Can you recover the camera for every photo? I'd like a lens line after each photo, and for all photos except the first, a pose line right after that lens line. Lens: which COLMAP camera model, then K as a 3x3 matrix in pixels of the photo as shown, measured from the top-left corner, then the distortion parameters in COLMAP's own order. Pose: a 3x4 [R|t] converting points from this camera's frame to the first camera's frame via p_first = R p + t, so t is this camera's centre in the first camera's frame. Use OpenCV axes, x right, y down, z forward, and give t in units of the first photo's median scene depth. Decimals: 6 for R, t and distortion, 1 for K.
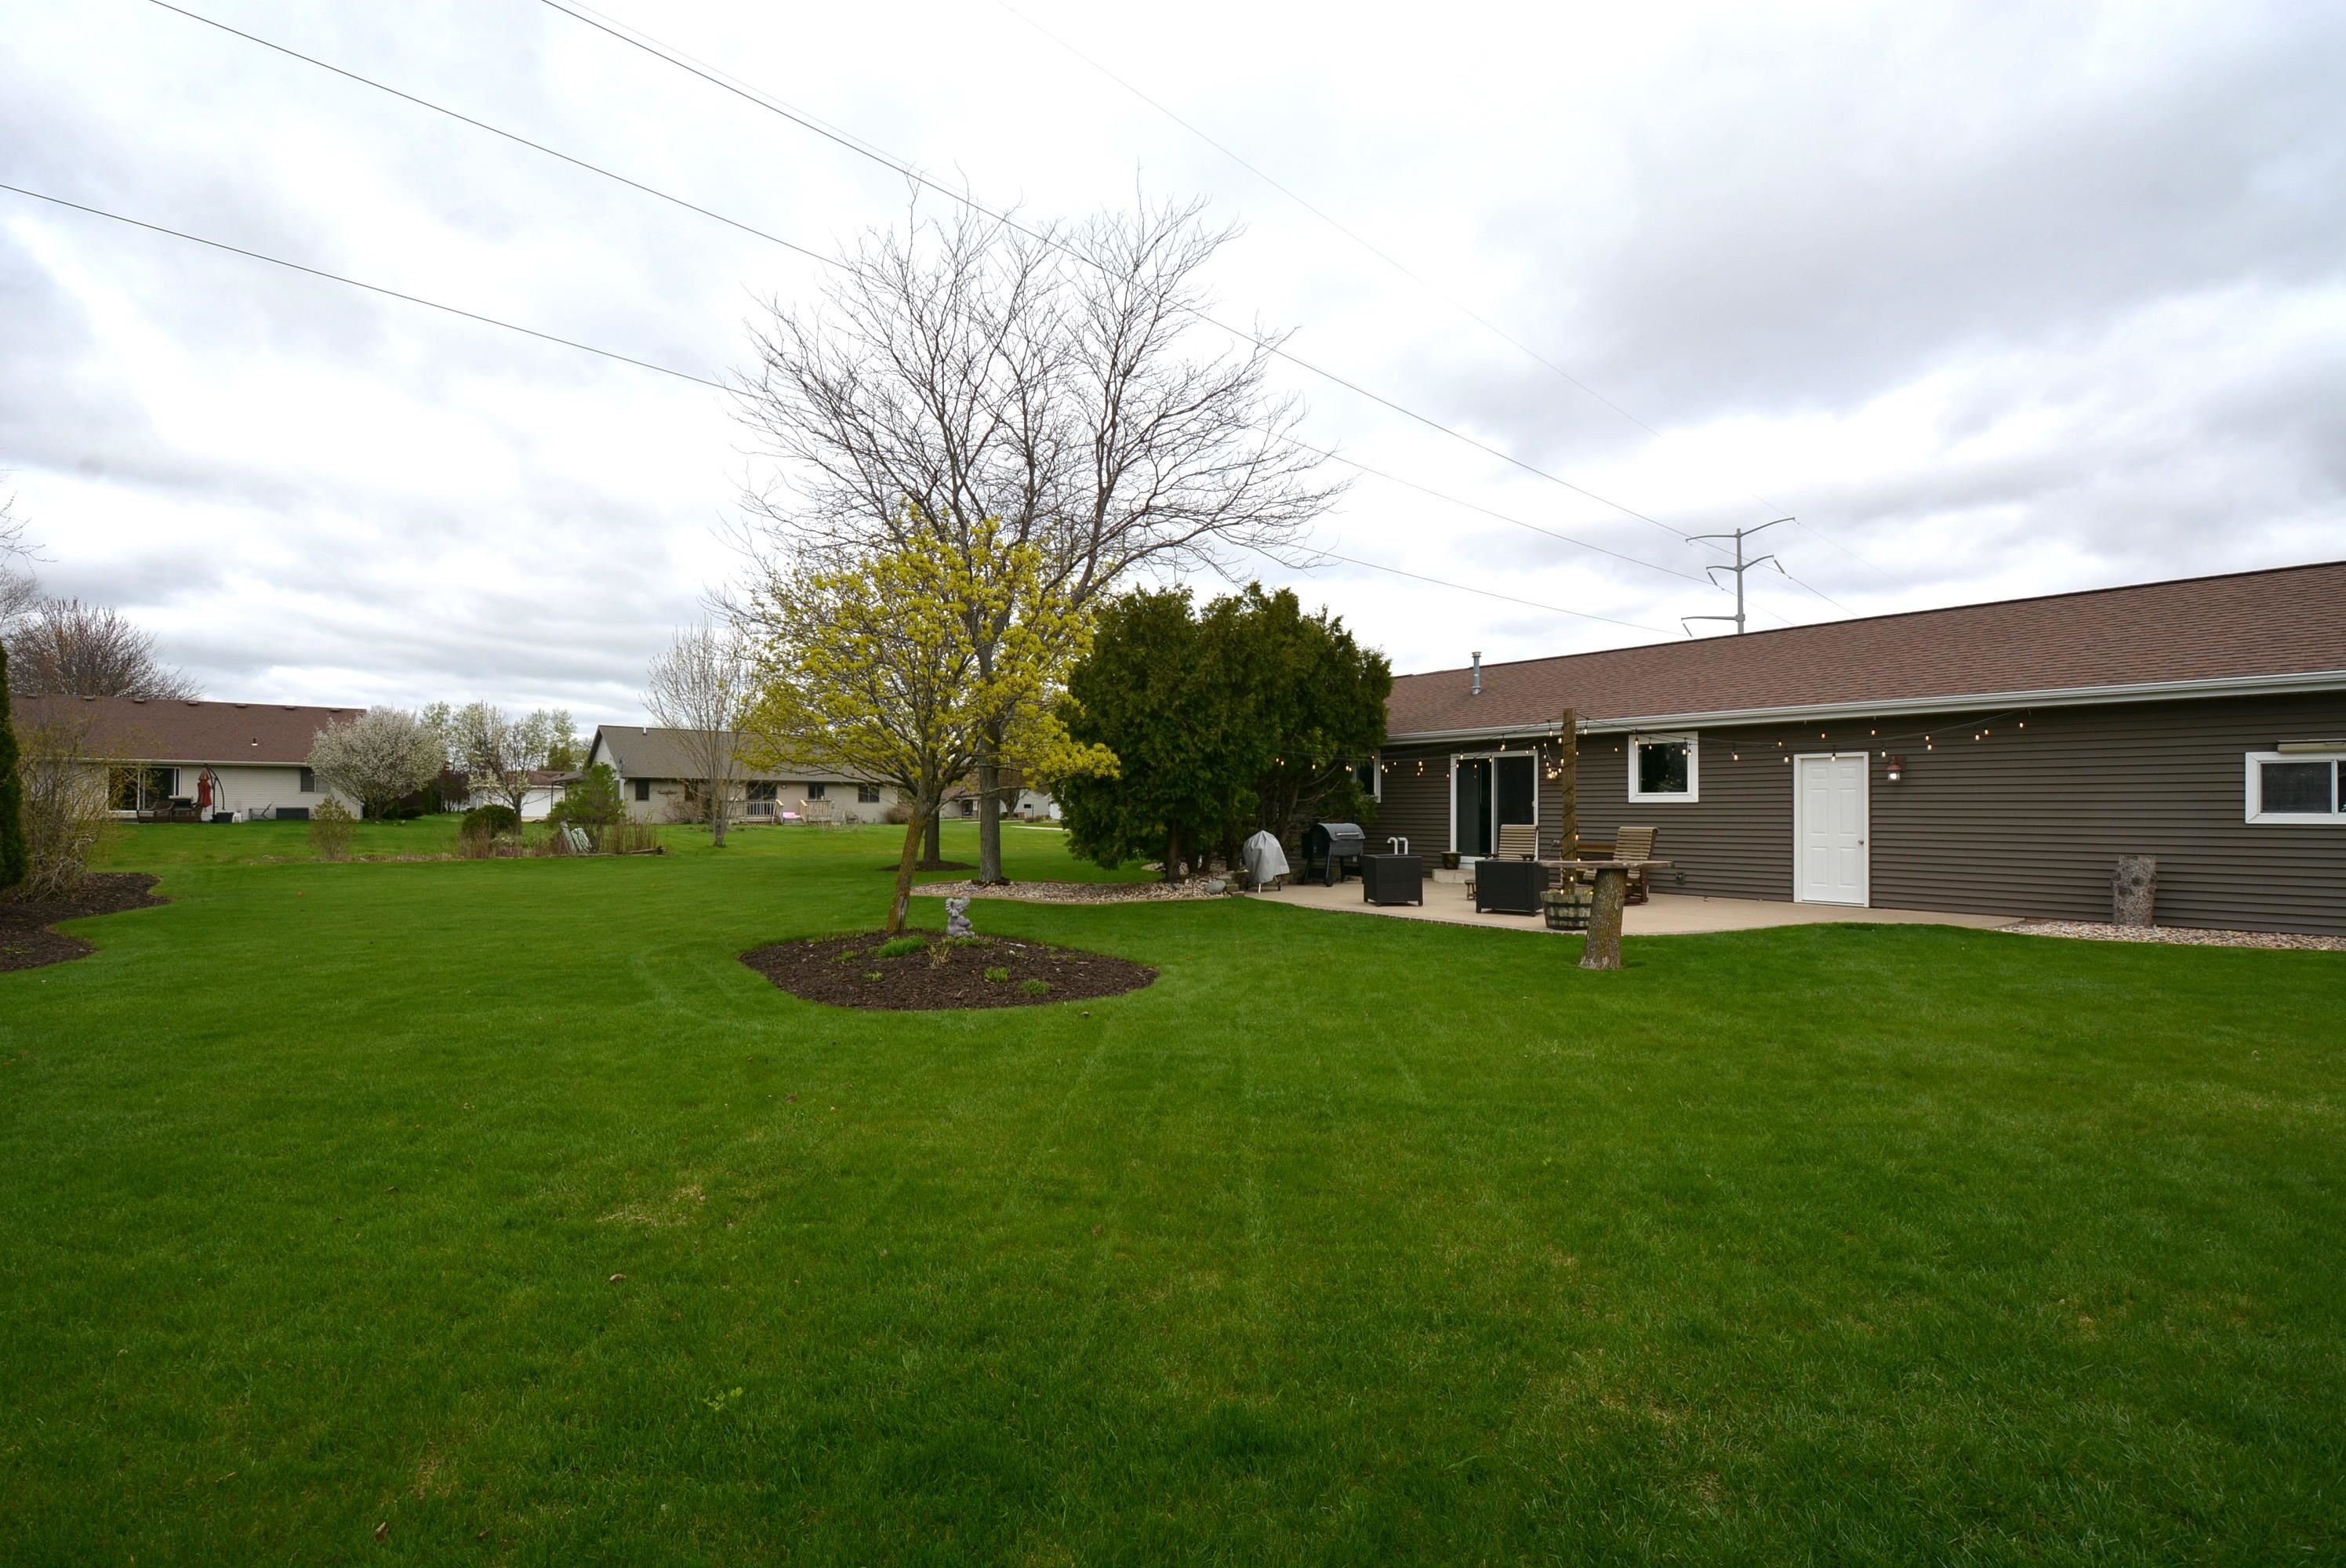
lens RADIAL K [[985.8, 0, 1173.0], [0, 985.8, 784.0], [0, 0, 1]] dist [0.025519, -0.021178]
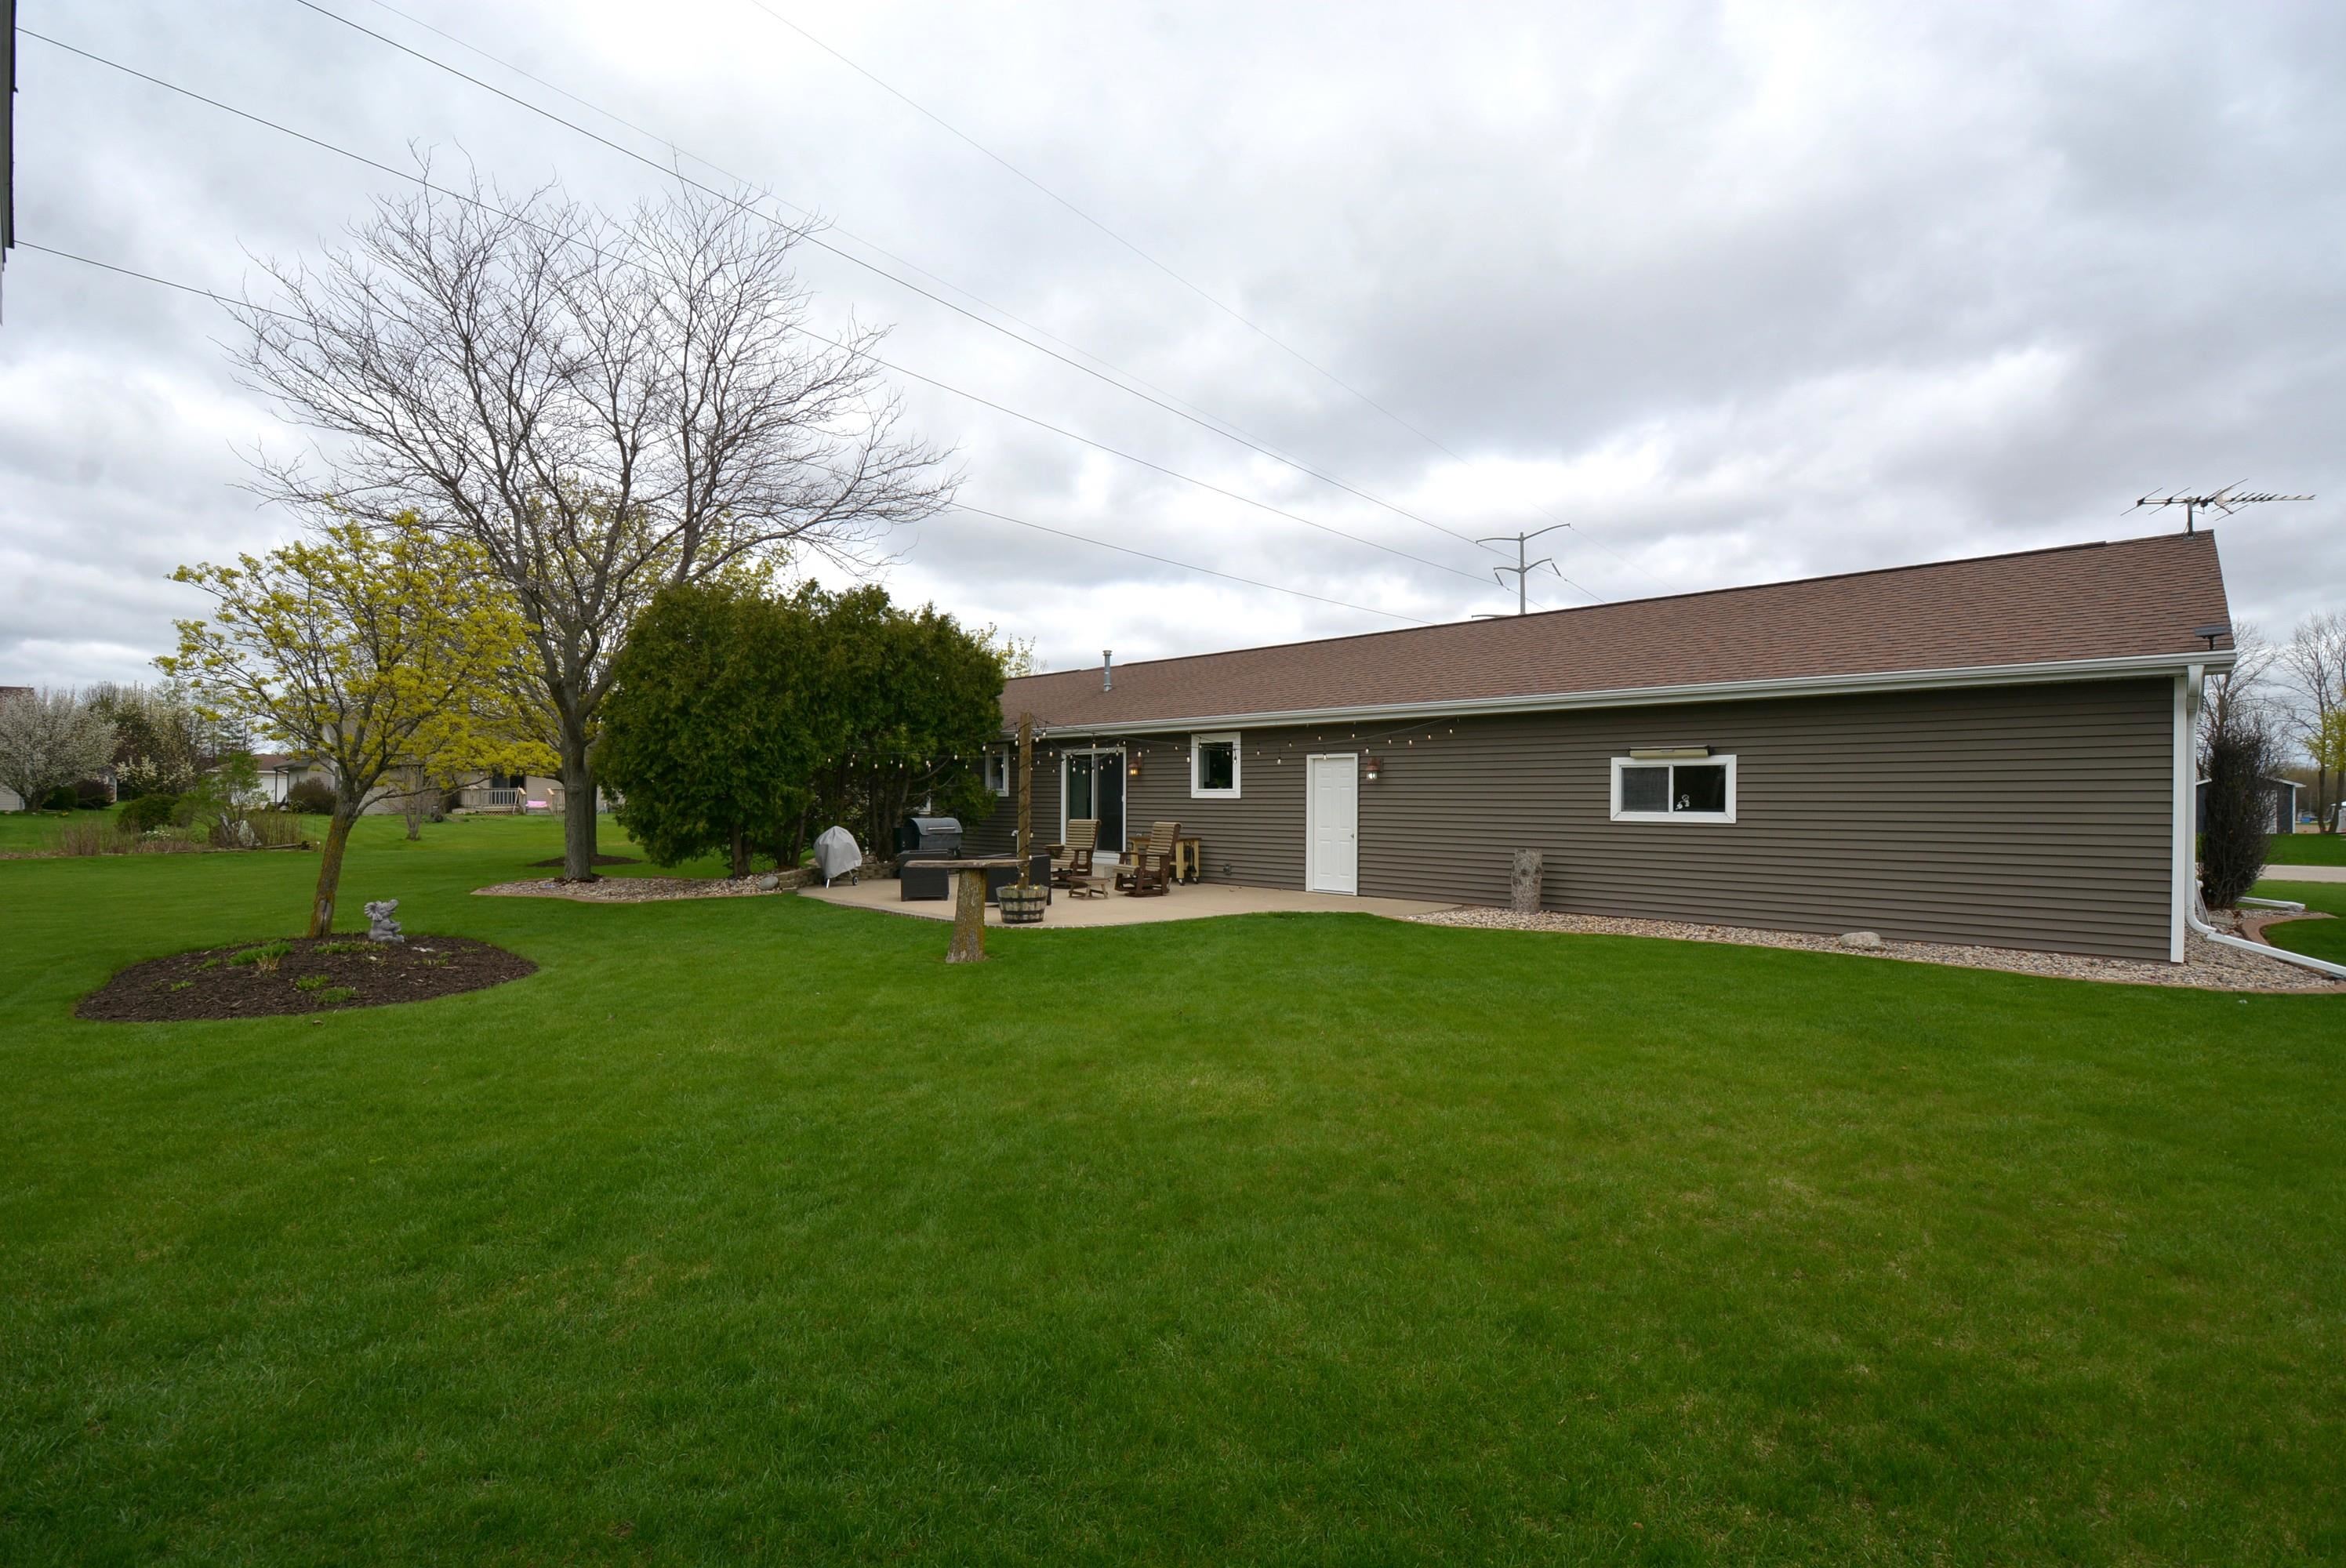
lens RADIAL K [[985.8, 0, 1173.0], [0, 985.8, 784.0], [0, 0, 1]] dist [0.025519, -0.021178]
pose [[0.993111, 0.001035, 0.117175, 0.346032], [-0.002808, 0.999884, 0.014962, -0.013123], [-0.117146, -0.015187, 0.992999, -0.046696]]
